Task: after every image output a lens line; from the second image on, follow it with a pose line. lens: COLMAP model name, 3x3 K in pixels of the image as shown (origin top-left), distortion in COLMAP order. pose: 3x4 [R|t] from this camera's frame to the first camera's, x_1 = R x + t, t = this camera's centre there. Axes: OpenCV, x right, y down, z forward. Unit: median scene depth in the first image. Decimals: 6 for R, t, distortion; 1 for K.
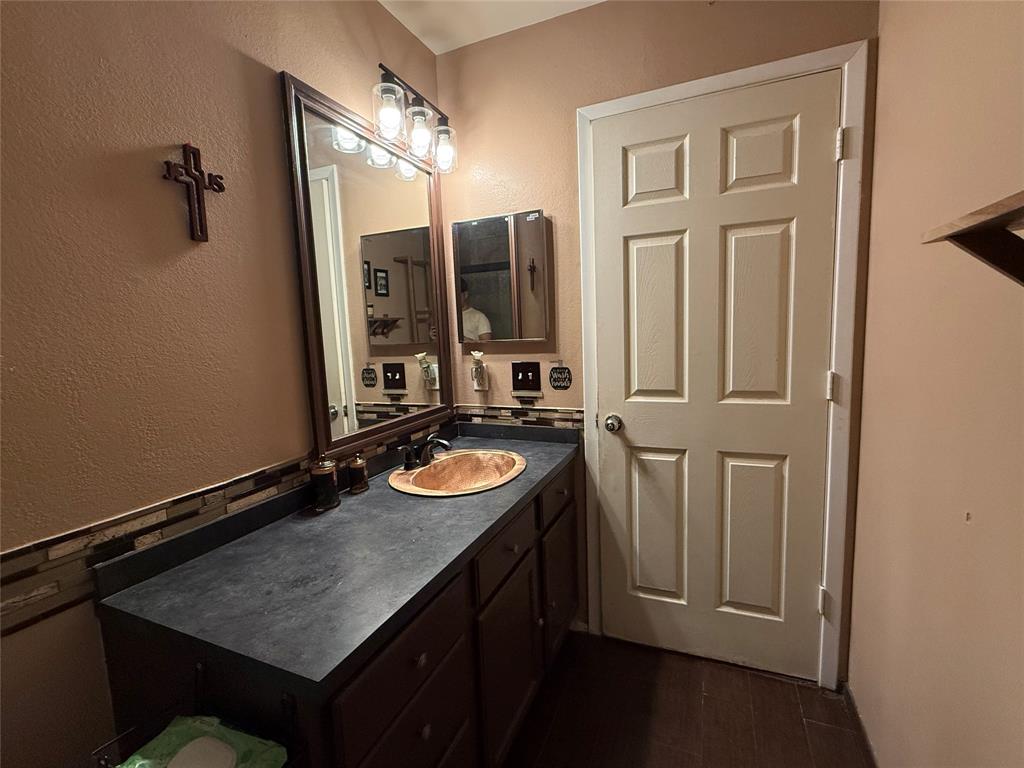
lens RADIAL K [[455.9, 0, 512.0], [0, 455.9, 384.0], [0, 0, 1]] dist [0.001103, 0.000094]
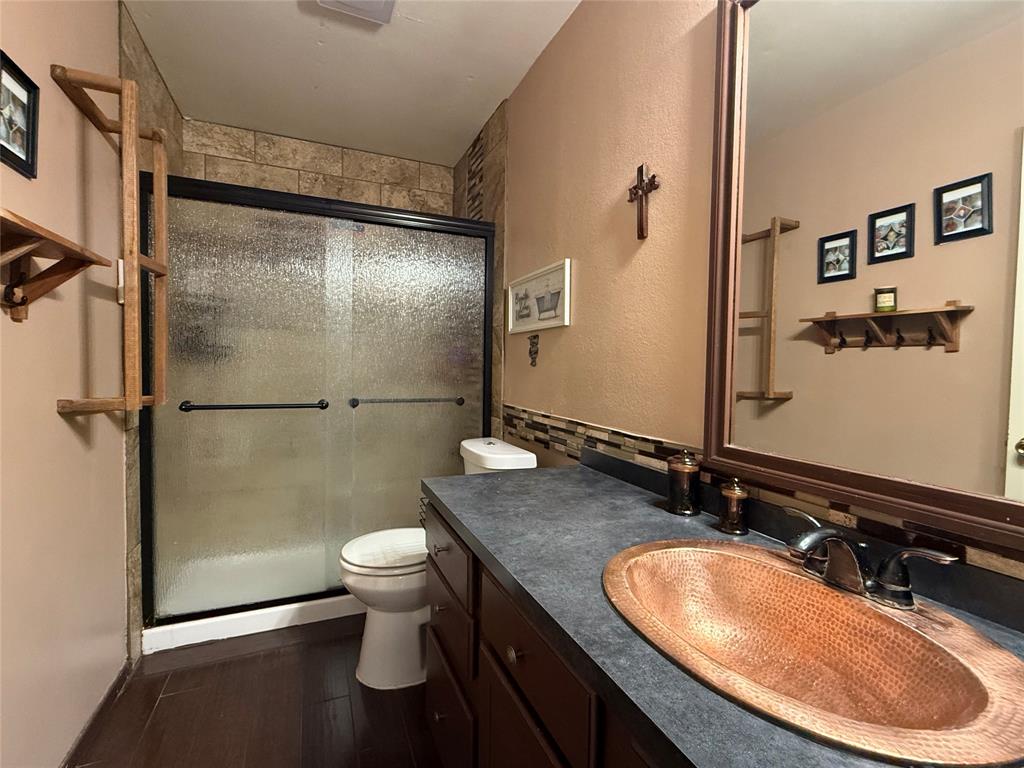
lens RADIAL K [[460.4, 0, 512.0], [0, 460.4, 384.0], [0, 0, 1]] dist [-0.001270, -0.000064]
pose [[-0.684530, 0.056321, -0.726806, 0.449646], [-0.074466, 0.986393, 0.146572, -0.068427], [0.725171, 0.154455, -0.671022, 1.462263]]
